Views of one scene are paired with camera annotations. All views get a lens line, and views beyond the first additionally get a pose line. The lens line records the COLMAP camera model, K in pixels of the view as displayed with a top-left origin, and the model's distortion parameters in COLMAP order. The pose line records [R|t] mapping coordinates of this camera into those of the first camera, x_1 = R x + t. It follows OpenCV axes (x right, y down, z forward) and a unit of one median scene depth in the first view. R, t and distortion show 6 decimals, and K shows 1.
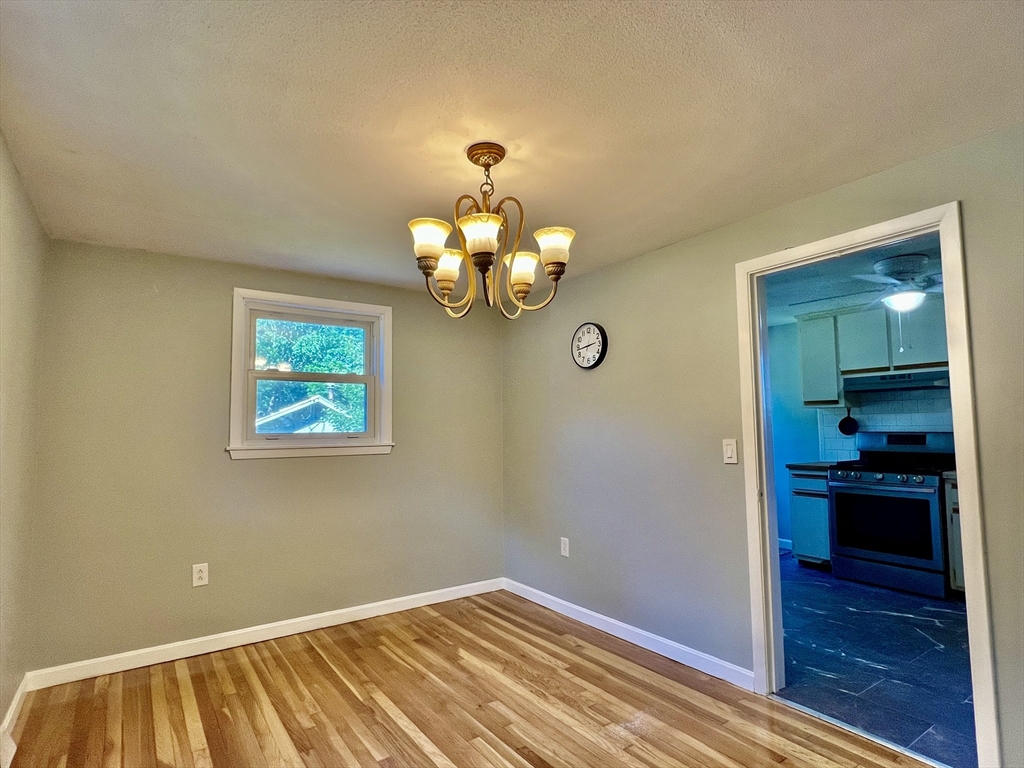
lens RADIAL K [[548.2, 0, 510.9], [0, 548.2, 387.7], [0, 0, 1]] dist [0.000938, 0.000096]
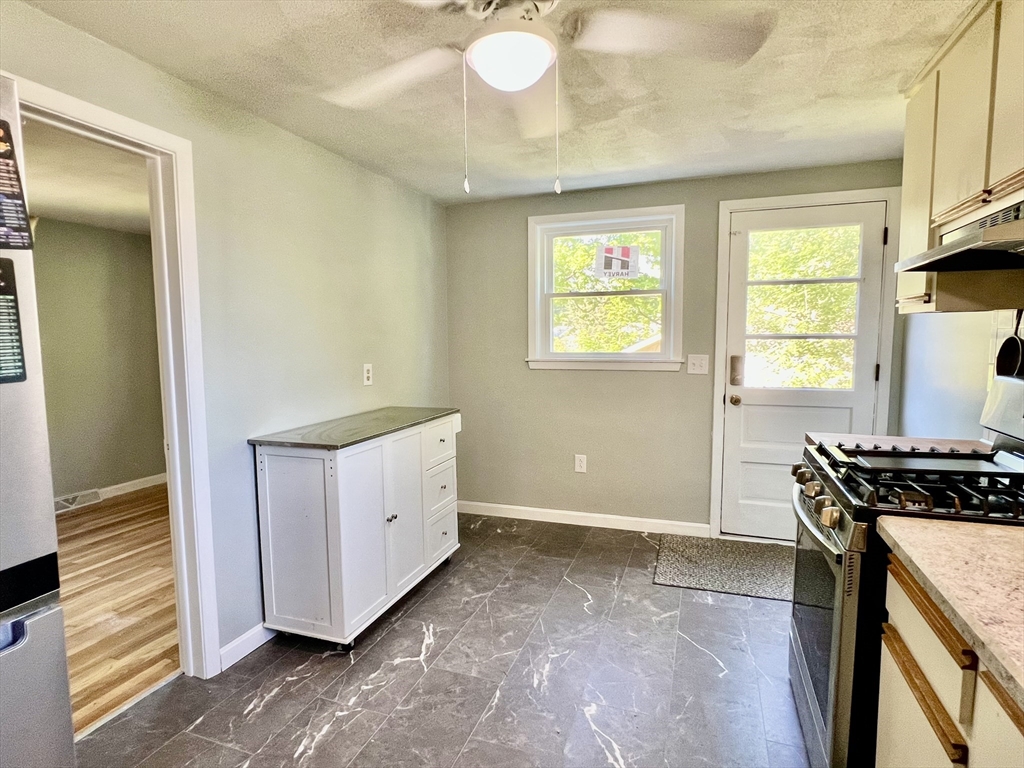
lens RADIAL K [[548.2, 0, 510.9], [0, 548.2, 387.7], [0, 0, 1]] dist [0.000938, 0.000096]
pose [[0.584383, 0.072593, -0.808225, 0.436404], [0.058173, 0.989681, 0.130952, 0.015091], [0.809390, -0.123543, 0.574129, 0.302323]]
